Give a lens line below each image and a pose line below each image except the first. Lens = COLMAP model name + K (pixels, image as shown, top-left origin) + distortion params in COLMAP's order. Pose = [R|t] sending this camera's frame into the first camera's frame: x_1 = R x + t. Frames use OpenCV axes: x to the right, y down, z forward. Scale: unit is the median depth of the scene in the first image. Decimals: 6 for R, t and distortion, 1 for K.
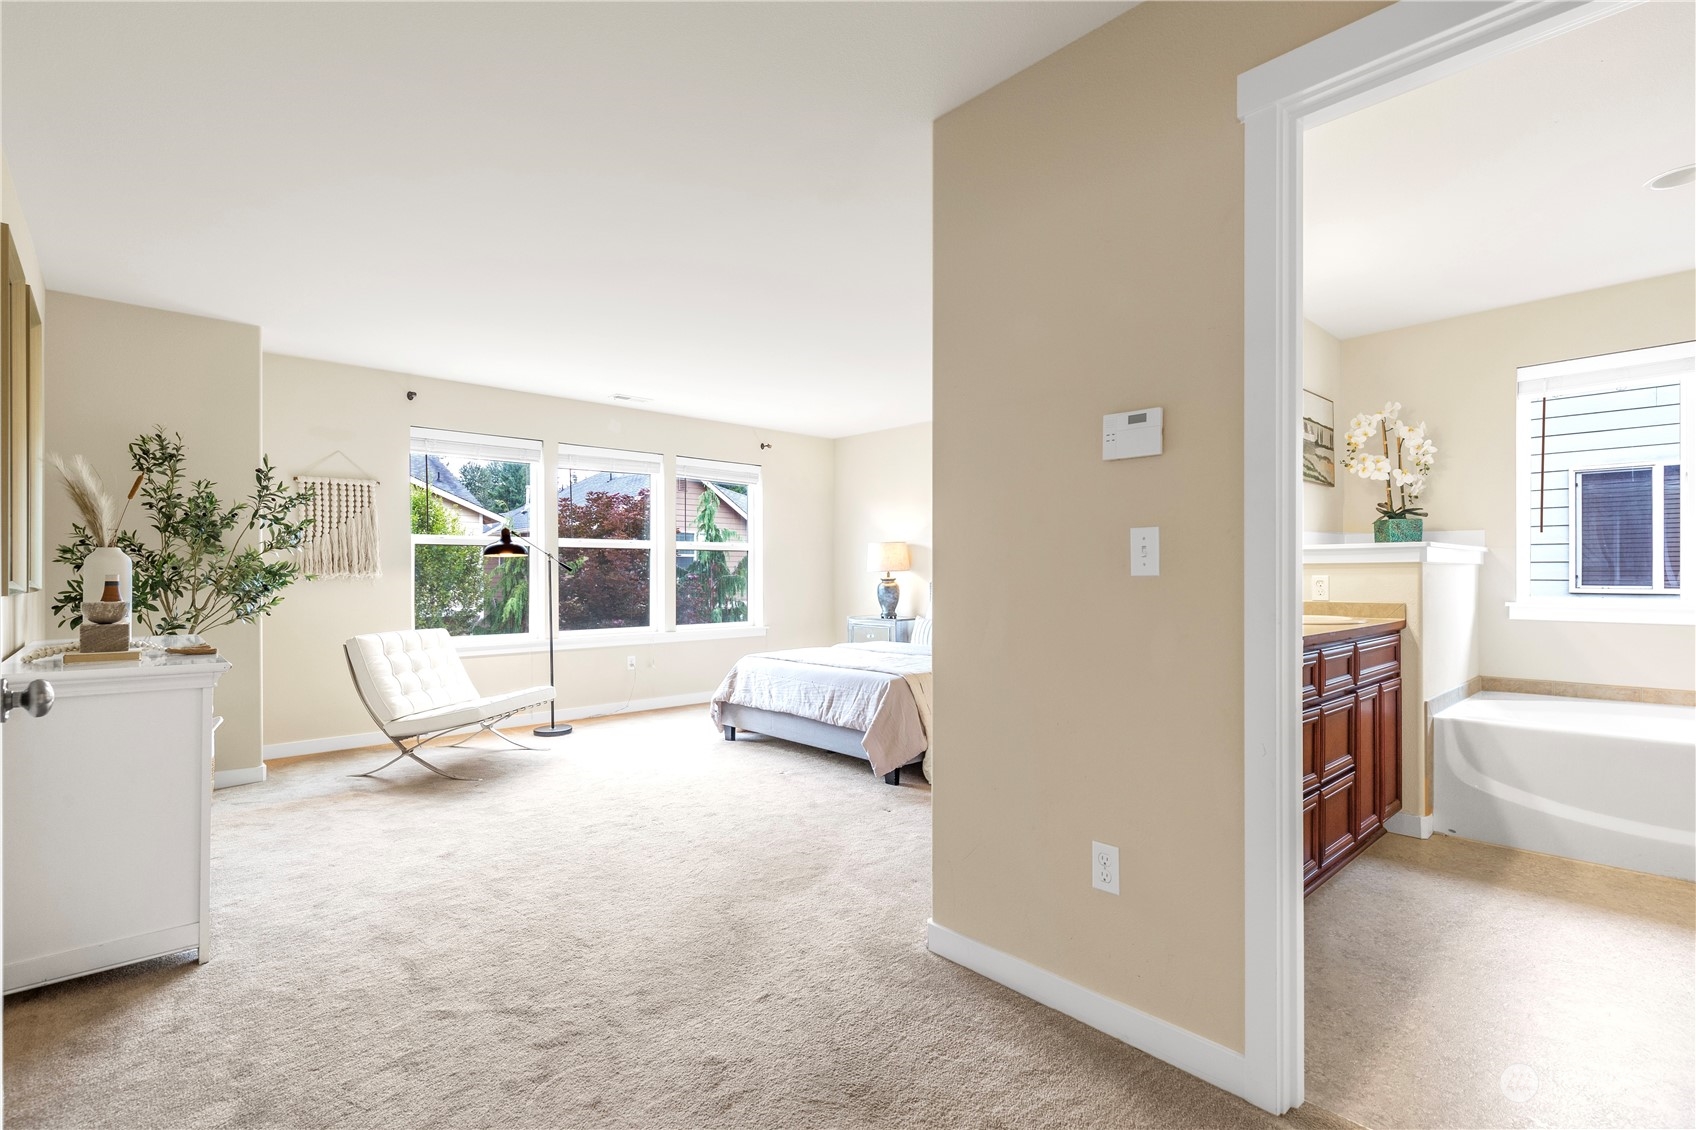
lens RADIAL K [[793.8, 0, 844.8], [0, 793.8, 575.2], [0, 0, 1]] dist [0.001184, -0.000190]
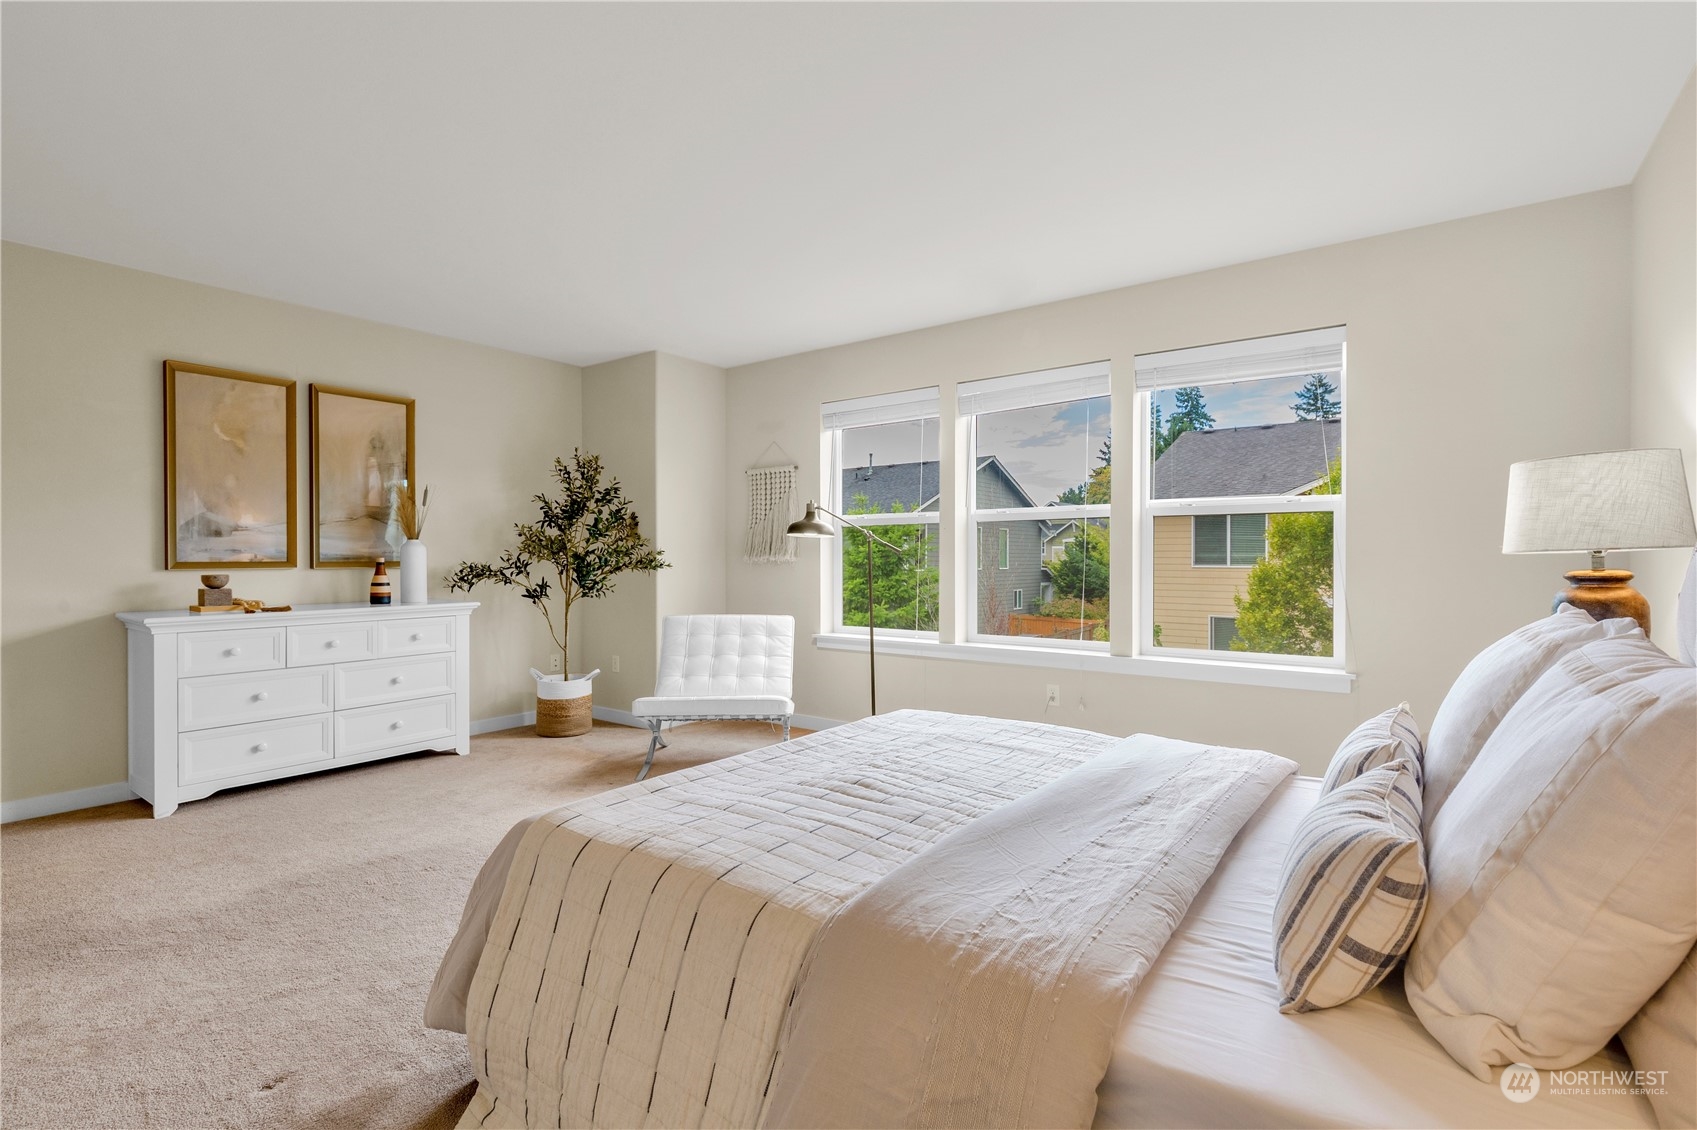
lens RADIAL K [[768.0, 0, 852.2], [0, 768.0, 567.2], [0, 0, 1]] dist [0.003414, 0.000401]
pose [[0.210572, 0.011904, -0.977506, 0.499602], [-0.001743, 0.999929, 0.011802, -0.001186], [0.977577, -0.000781, 0.210578, 1.134379]]
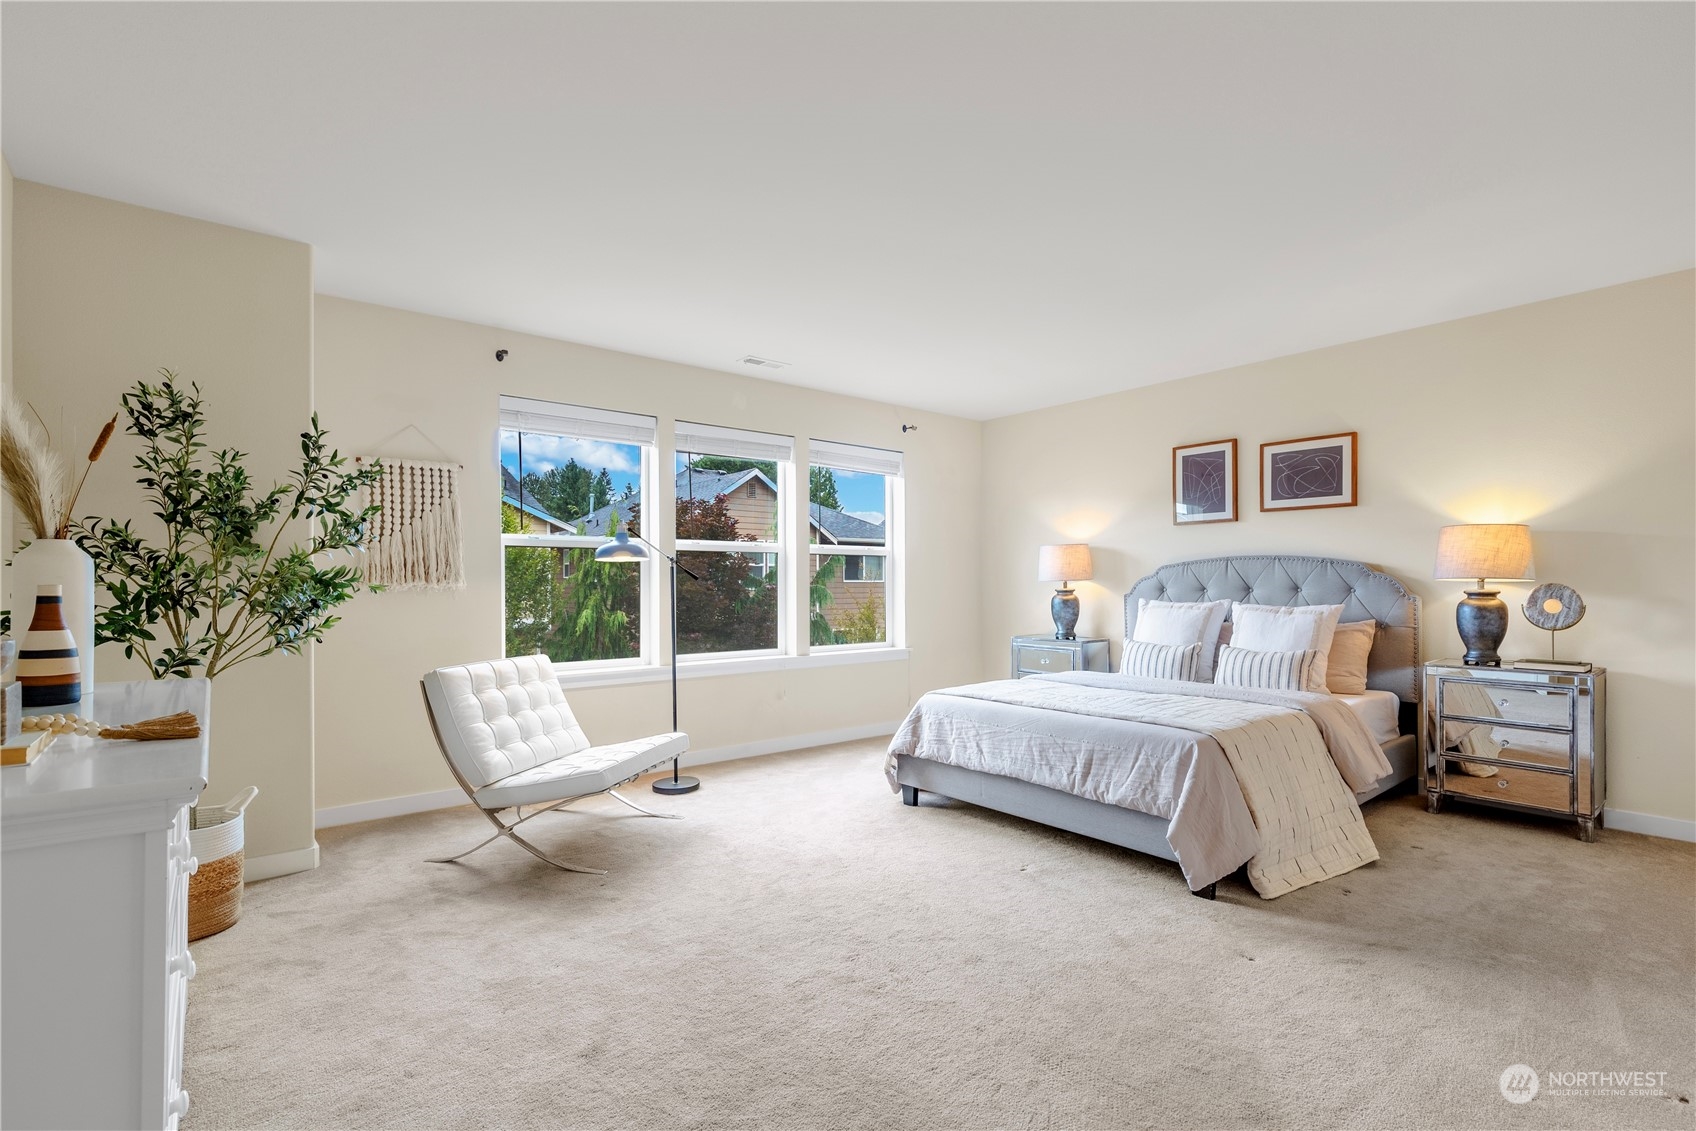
lens RADIAL K [[804.1, 0, 840.5], [0, 804.1, 586.4], [0, 0, 1]] dist [0.003978, 0.000065]
pose [[0.997391, 0.000154, -0.072183, -0.211219], [-0.000059, 0.999999, 0.001325, -0.000237], [0.072183, -0.001317, 0.997391, 0.317932]]
